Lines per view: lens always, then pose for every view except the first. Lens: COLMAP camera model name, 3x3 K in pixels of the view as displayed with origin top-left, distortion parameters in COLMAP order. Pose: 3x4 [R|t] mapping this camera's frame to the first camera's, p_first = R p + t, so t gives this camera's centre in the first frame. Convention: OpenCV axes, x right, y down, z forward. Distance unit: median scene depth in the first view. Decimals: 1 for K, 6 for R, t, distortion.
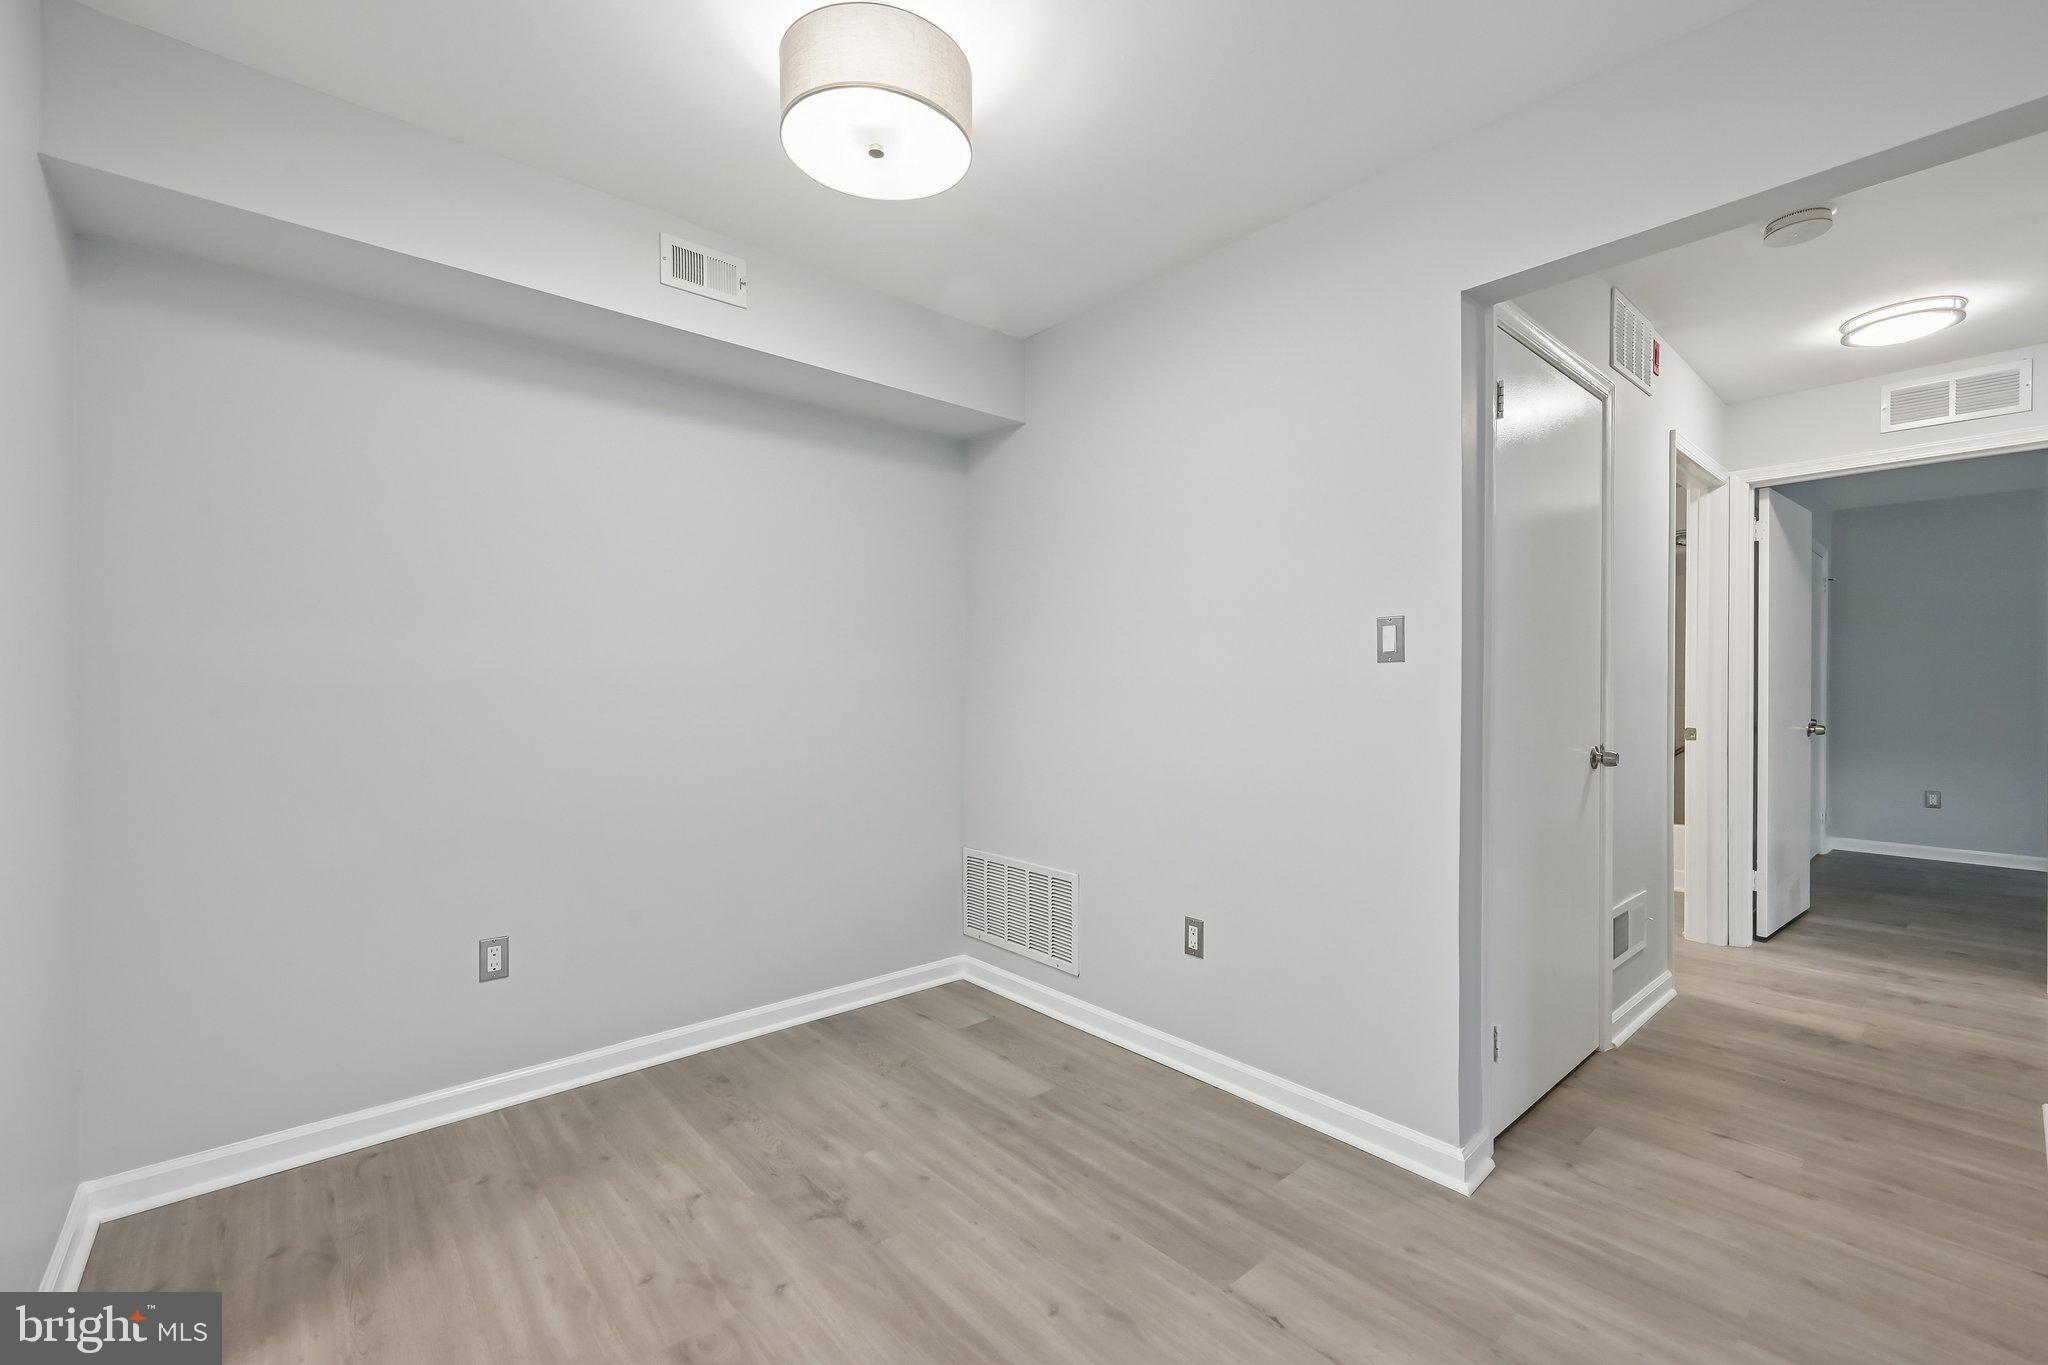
lens RADIAL K [[857.3, 0, 1029.5], [0, 857.3, 690.1], [0, 0, 1]] dist [0.000990, 0.000199]
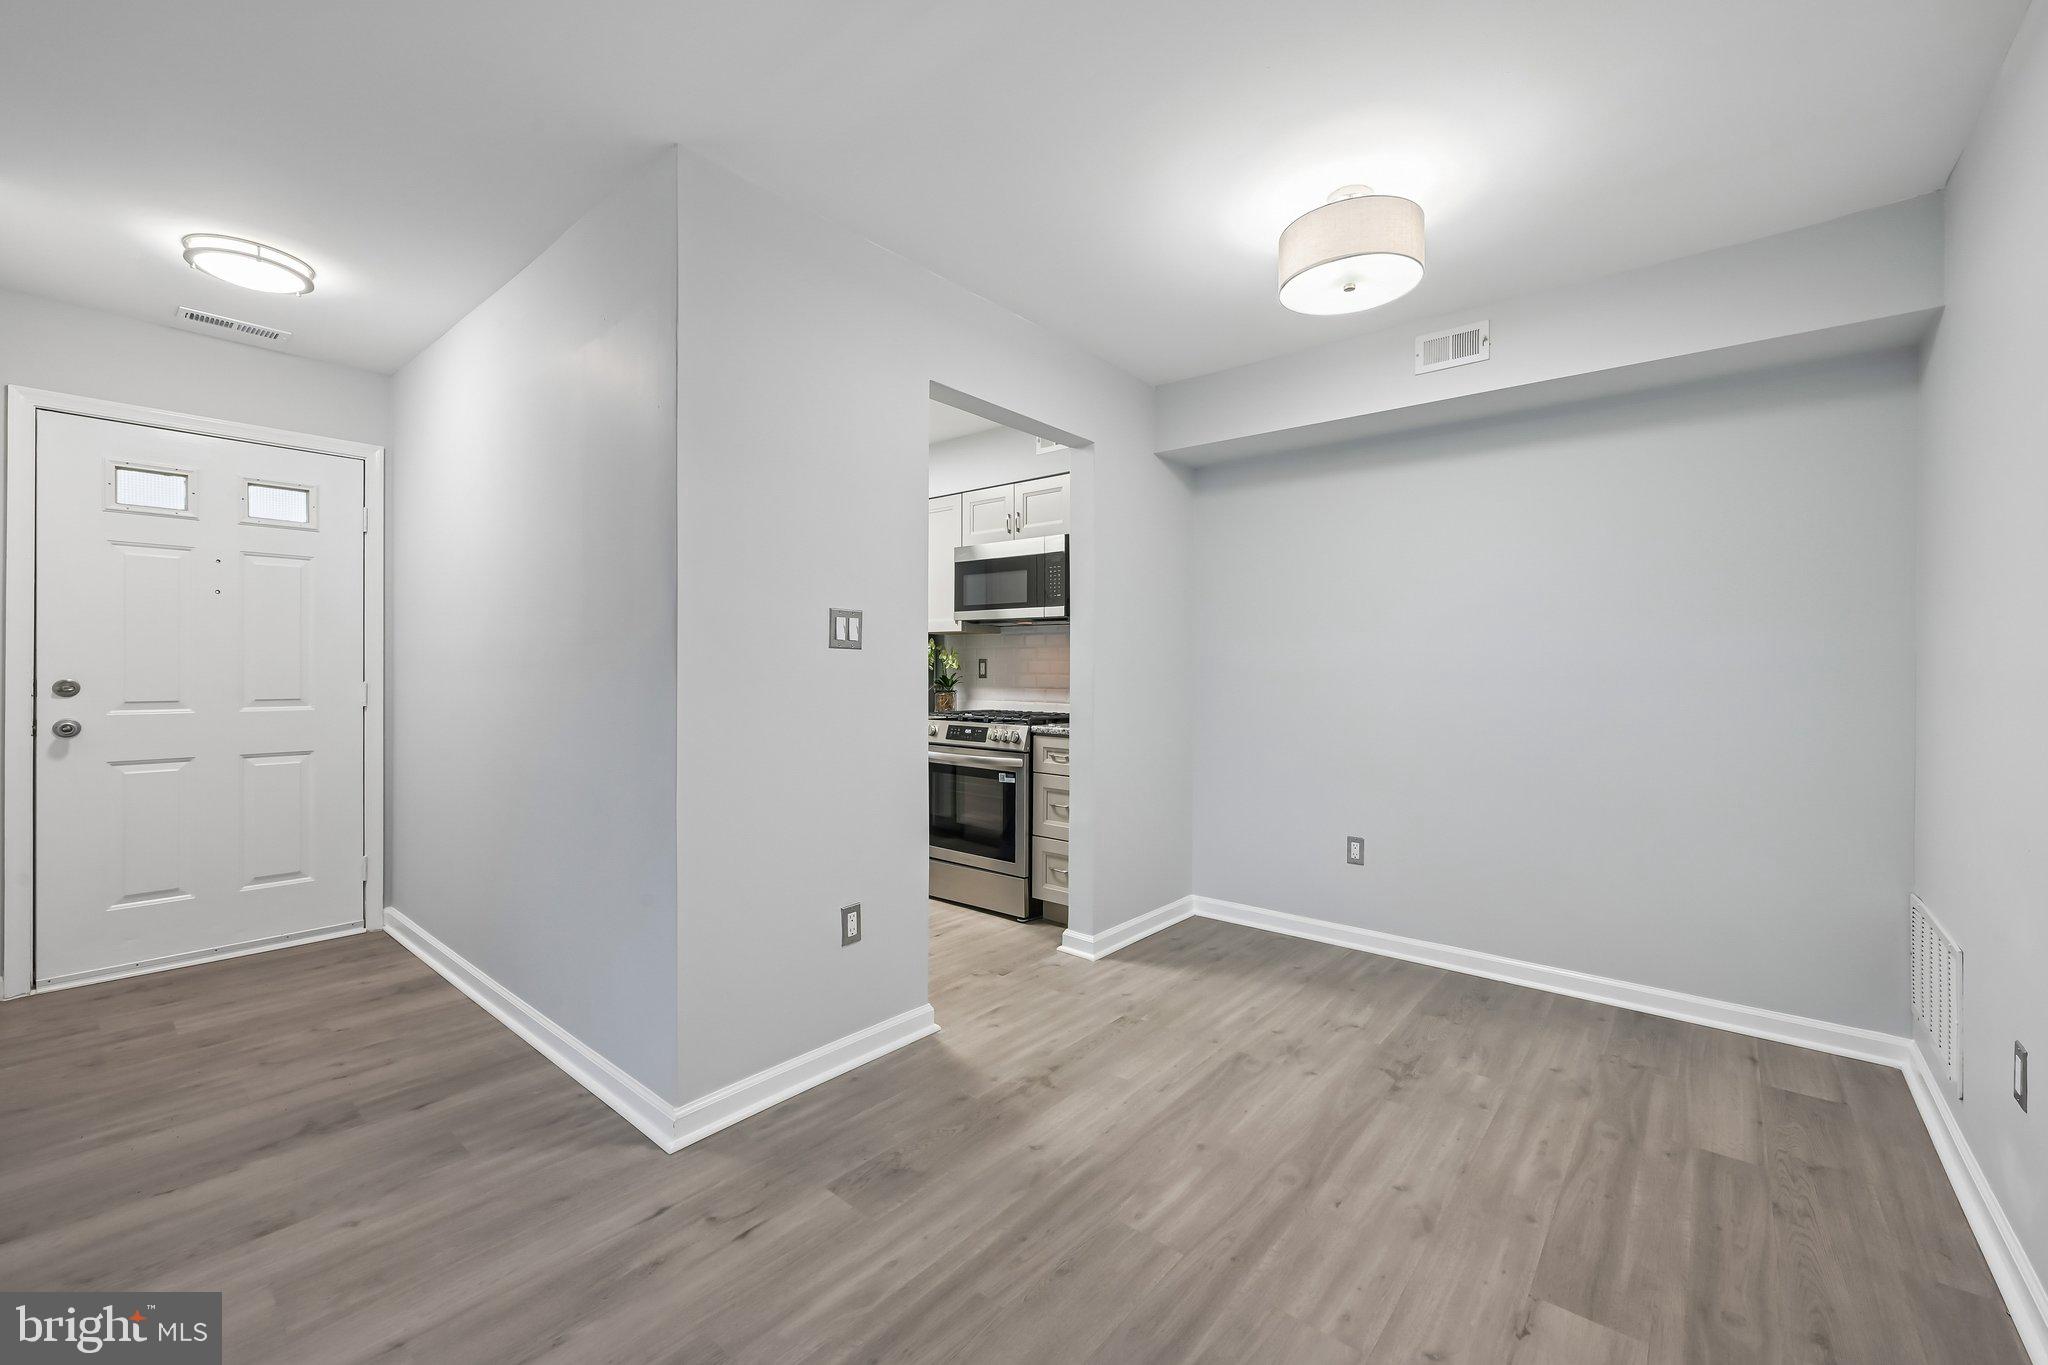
lens RADIAL K [[822.1, 0, 1032.2], [0, 822.1, 675.5], [0, 0, 1]] dist [0.001221, 0.000400]
pose [[0.149806, 0.005566, -0.988700, 0.820253], [-0.010345, 0.999938, 0.004062, 0.000096], [0.988661, 0.009620, 0.149854, 0.228933]]
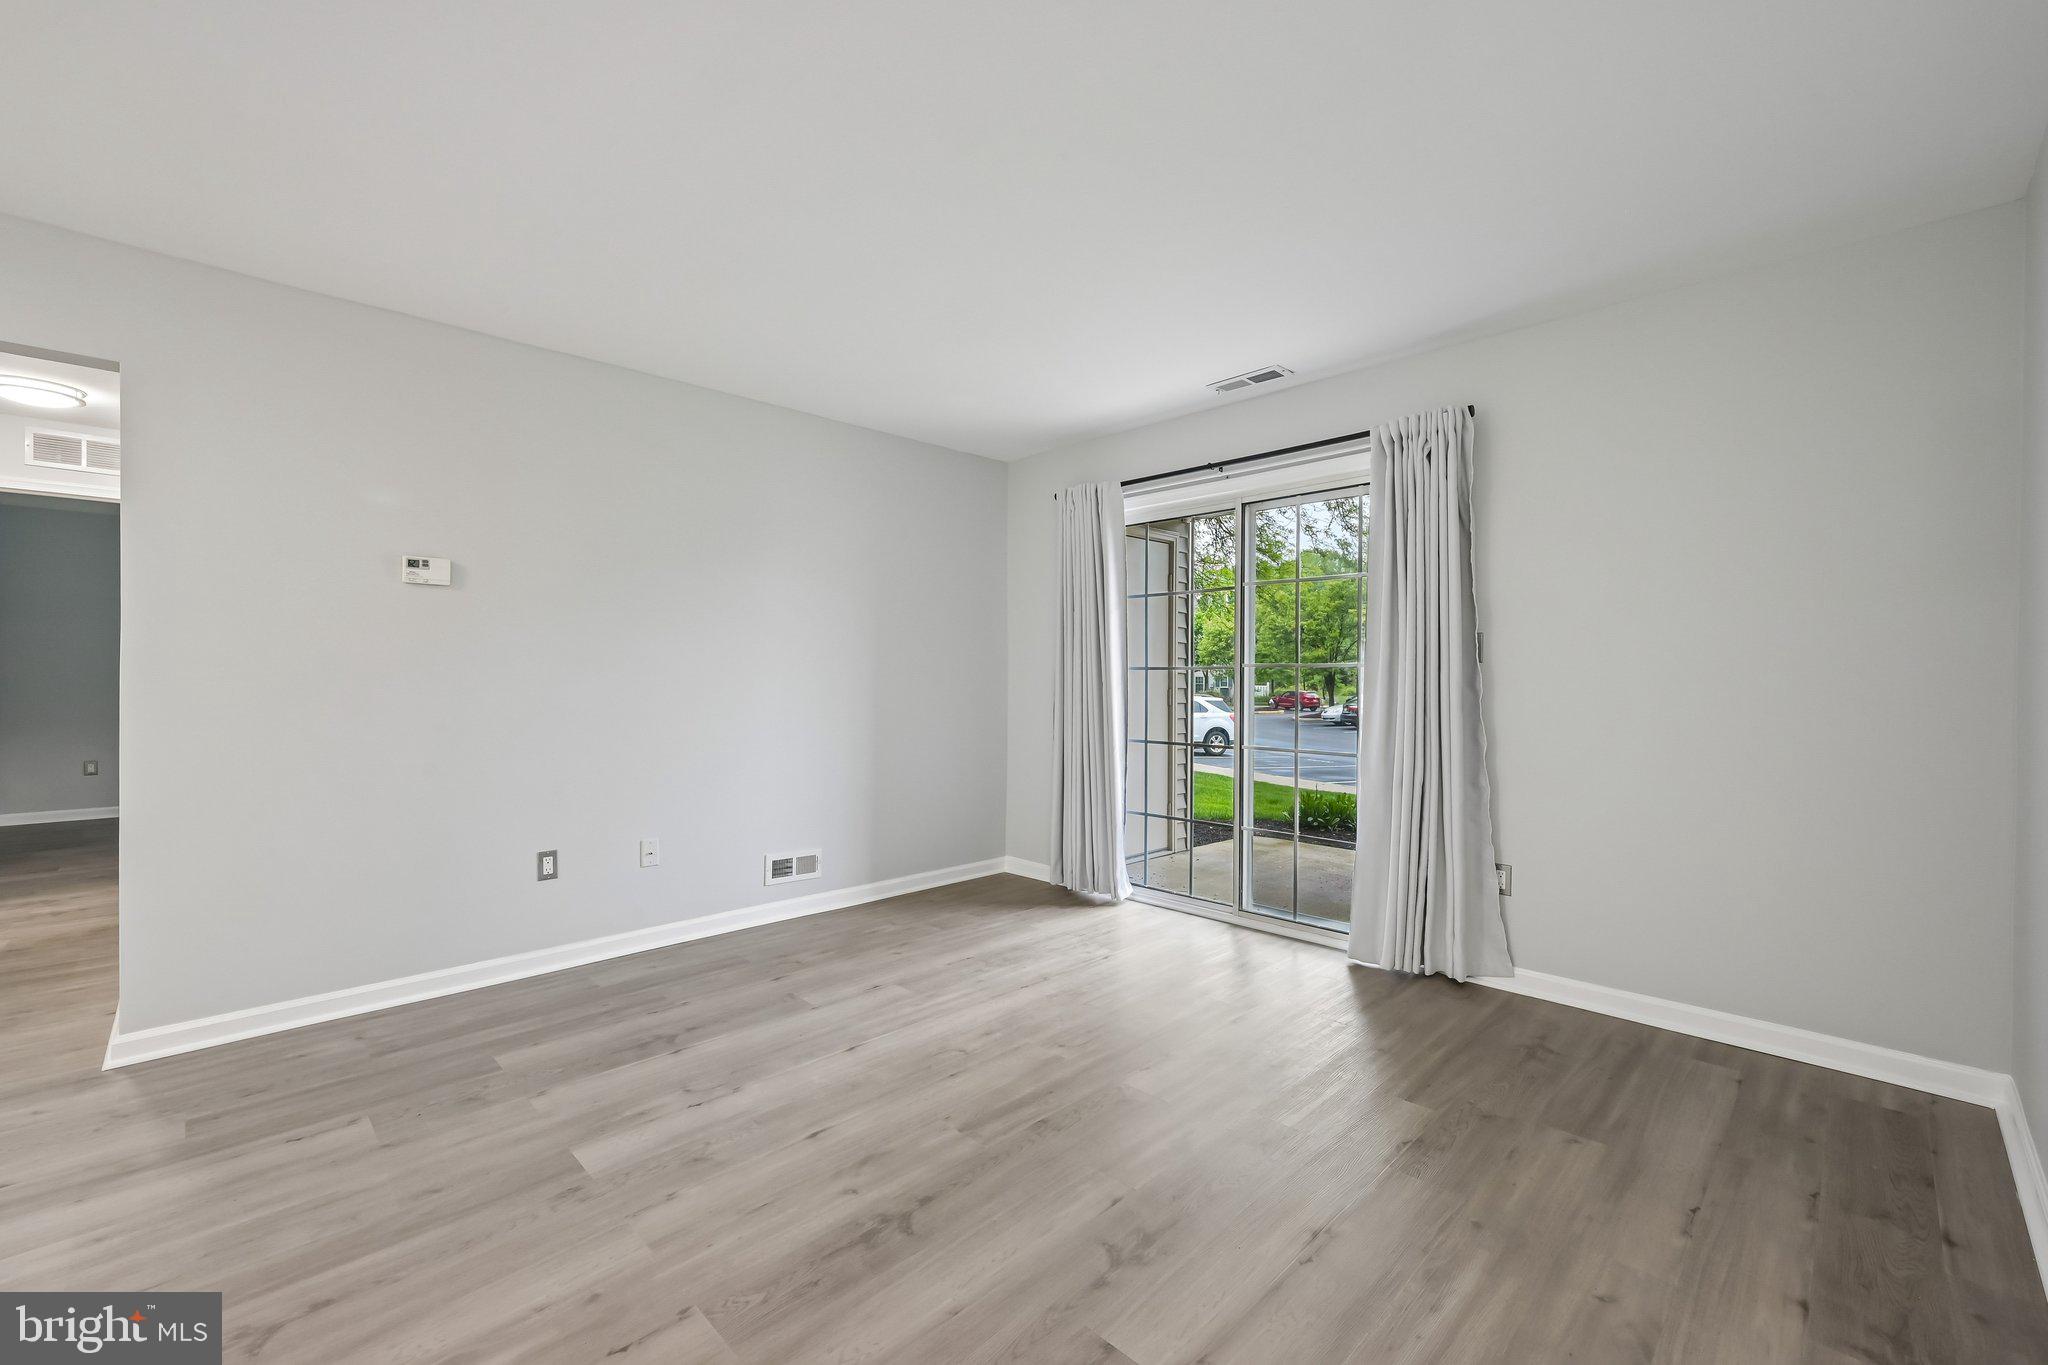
lens RADIAL K [[845.3, 0, 1026.9], [0, 845.3, 683.4], [0, 0, 1]] dist [0.000940, 0.000089]
pose [[-0.057445, -0.008109, 0.998316, -0.486659], [-0.000391, 0.999967, 0.008099, 0.003747], [-0.998349, 0.000075, -0.057446, -0.583853]]
